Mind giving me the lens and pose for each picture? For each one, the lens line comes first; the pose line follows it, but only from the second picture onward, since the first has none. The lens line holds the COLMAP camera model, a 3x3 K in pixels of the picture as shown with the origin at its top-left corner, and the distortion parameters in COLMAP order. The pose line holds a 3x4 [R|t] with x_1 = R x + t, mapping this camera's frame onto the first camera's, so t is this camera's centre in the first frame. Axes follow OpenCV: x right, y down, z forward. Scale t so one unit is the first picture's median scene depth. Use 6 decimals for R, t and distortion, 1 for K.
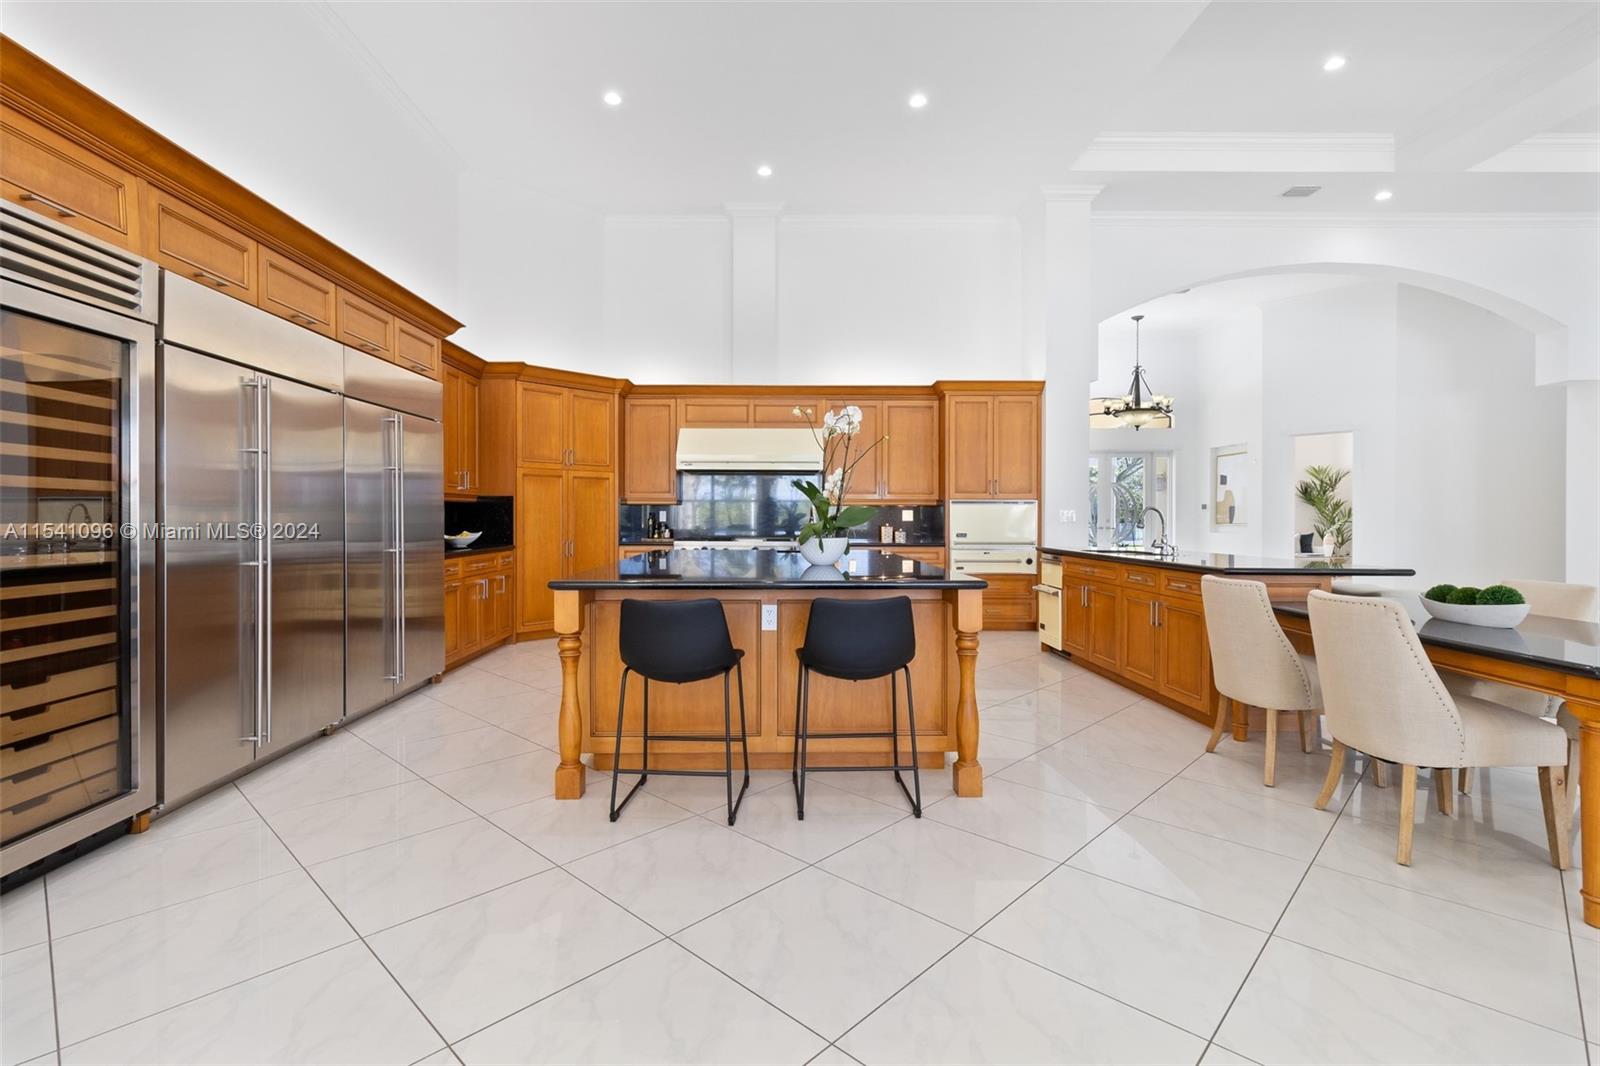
lens RADIAL K [[737.0, 0, 795.6], [0, 737.0, 520.9], [0, 0, 1]] dist [0.002083, 0.001457]
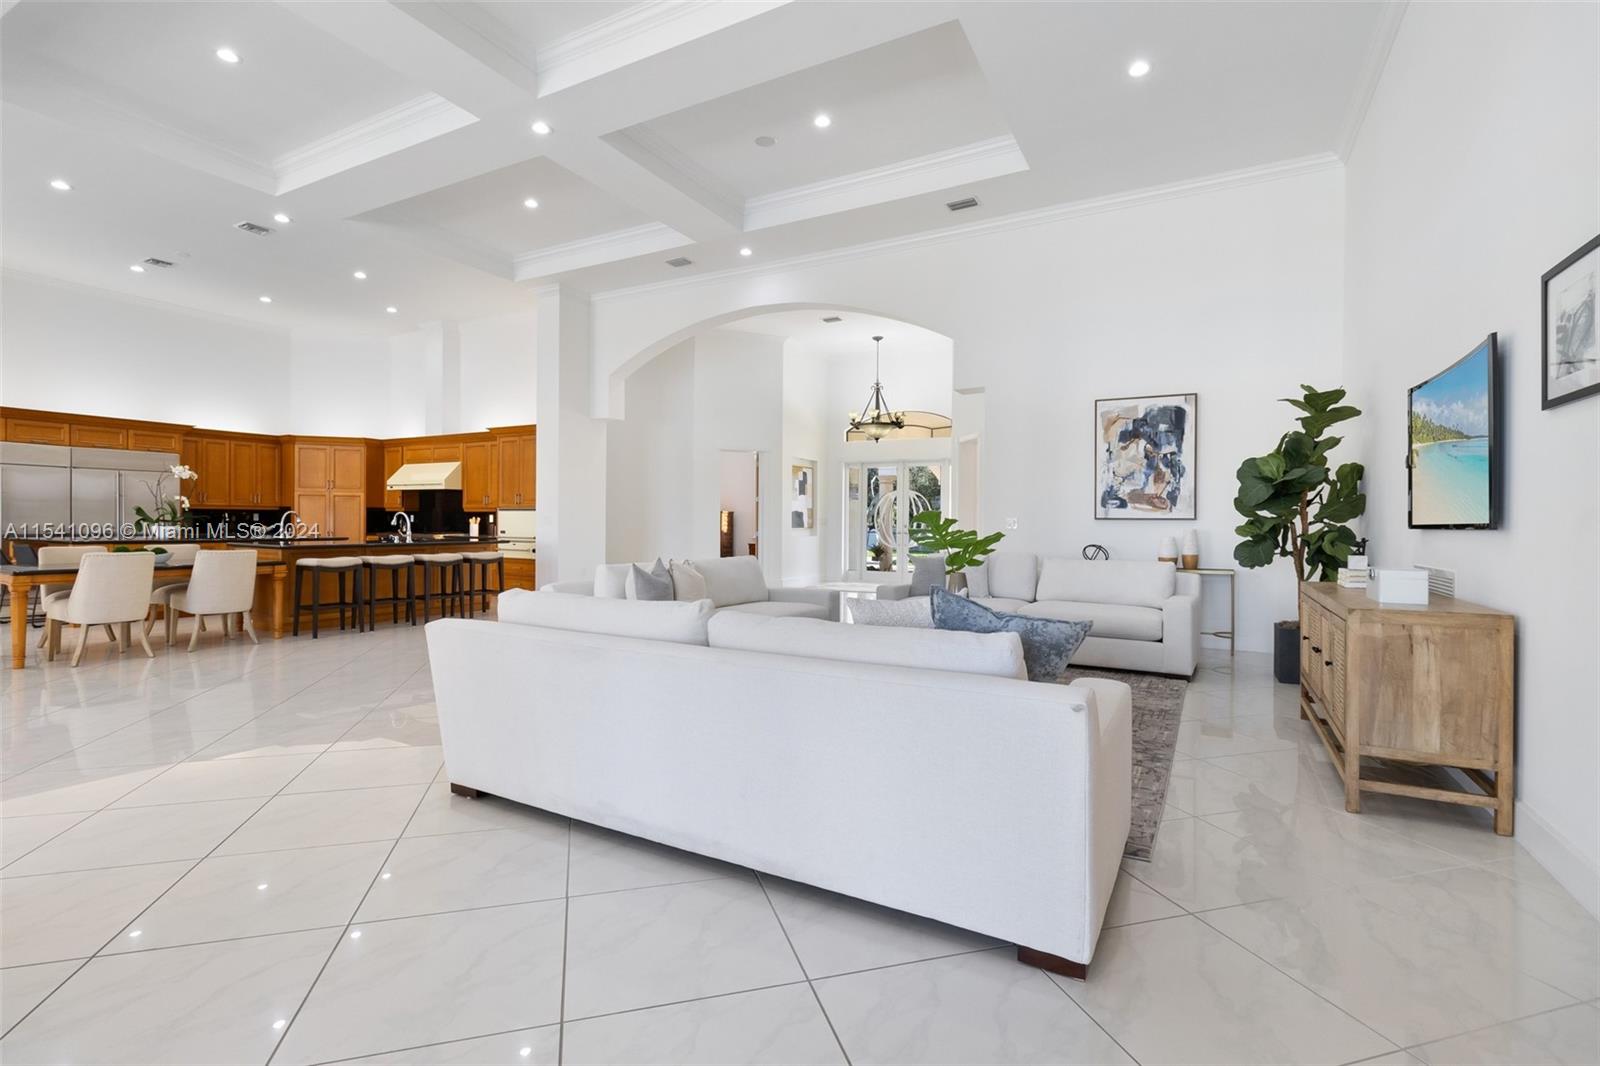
lens RADIAL K [[737.0, 0, 805.4], [0, 737.0, 533.9], [0, 0, 1]] dist [0.002083, 0.001457]
pose [[0.874132, 0.015691, -0.485434, 1.308391], [-0.009988, 0.999847, 0.014334, -0.003171], [0.485585, -0.007682, 0.874156, -0.003108]]
